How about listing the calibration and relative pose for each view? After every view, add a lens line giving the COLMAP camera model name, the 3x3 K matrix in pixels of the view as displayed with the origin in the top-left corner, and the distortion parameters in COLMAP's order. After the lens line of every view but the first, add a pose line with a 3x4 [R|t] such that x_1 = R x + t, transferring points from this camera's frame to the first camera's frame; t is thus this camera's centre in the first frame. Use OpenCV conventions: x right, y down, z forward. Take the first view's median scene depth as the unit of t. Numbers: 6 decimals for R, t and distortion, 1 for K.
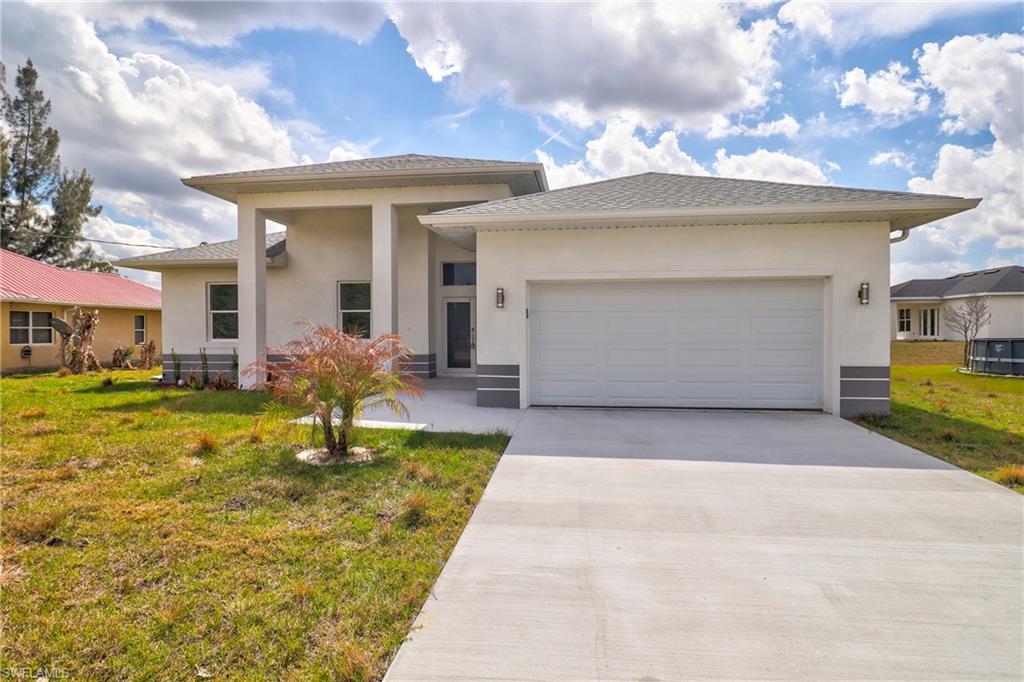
lens RADIAL K [[557.6, 0, 522.5], [0, 557.6, 327.9], [0, 0, 1]] dist [0.003349, -0.014185]
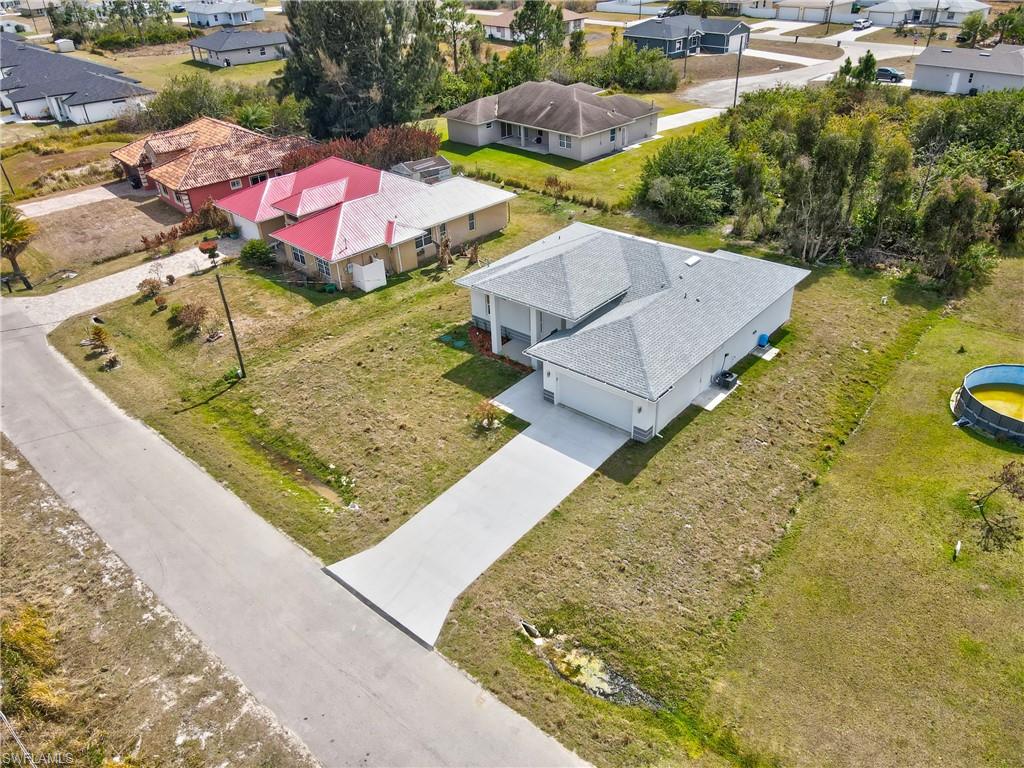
lens RADIAL K [[755.7, 0, 505.0], [0, 755.7, 378.7], [0, 0, 1]] dist [0.008677, 0.001121]
pose [[0.826833, 0.267035, -0.495014, 1.912931], [0.037791, 0.851743, 0.522595, -2.315819], [0.561176, -0.450806, 0.694158, -2.177520]]
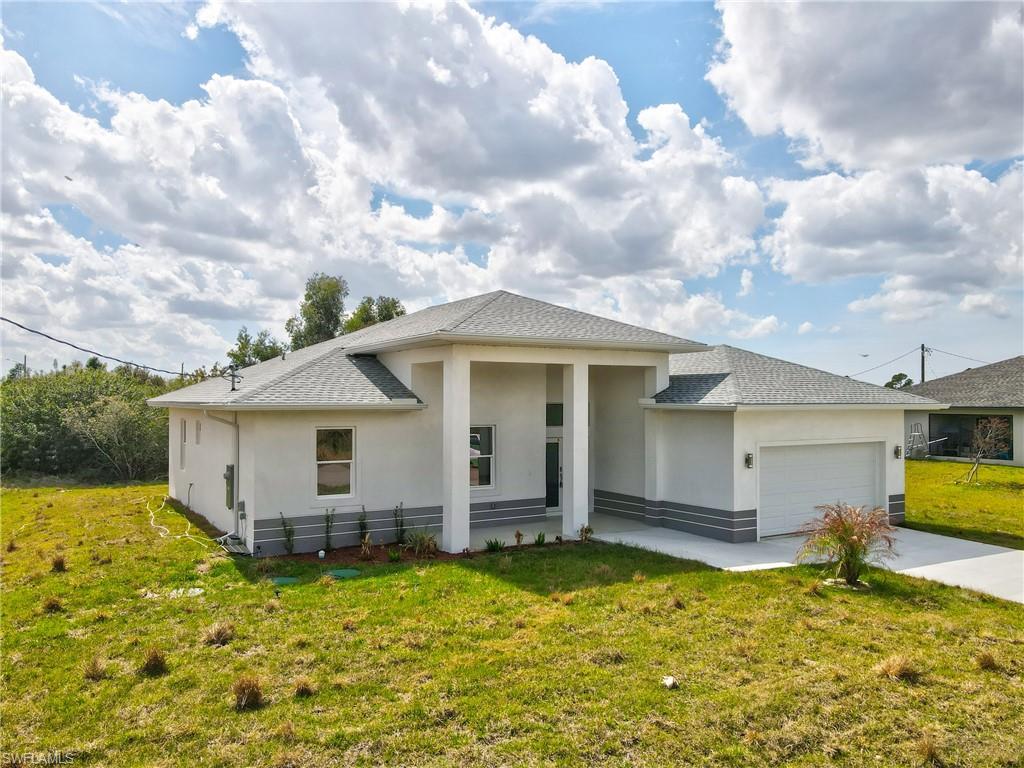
lens RADIAL K [[796.1, 0, 512.0], [0, 796.1, 384.0], [0, 0, 1]] dist [0.002514, 0.002091]
pose [[0.778845, 0.019443, 0.626915, -1.705422], [-0.007914, 0.999745, -0.021173, -0.193995], [-0.627166, 0.011529, 0.778800, -0.150323]]
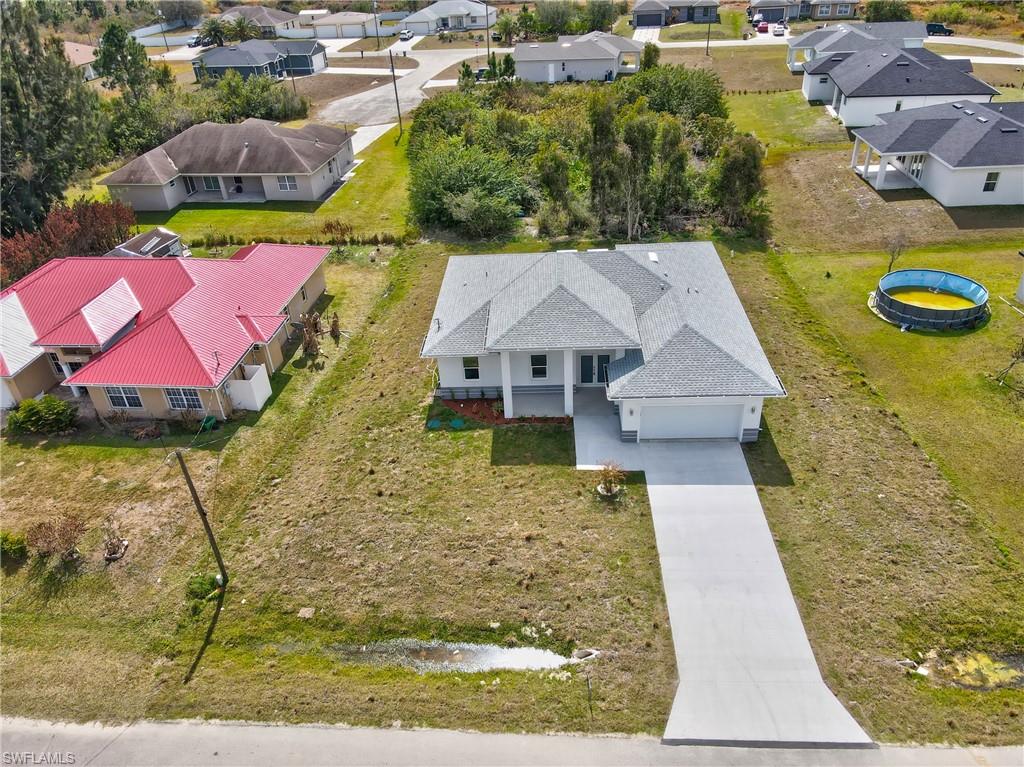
lens RADIAL K [[753.6, 0, 512.0], [0, 753.6, 383.5], [0, 0, 1]] dist [0.010882, 0.006570]
pose [[0.996399, -0.079409, 0.029725, -0.754651], [0.051694, 0.846801, 0.529392, -2.258497], [-0.067210, -0.525949, 0.847856, -2.163439]]
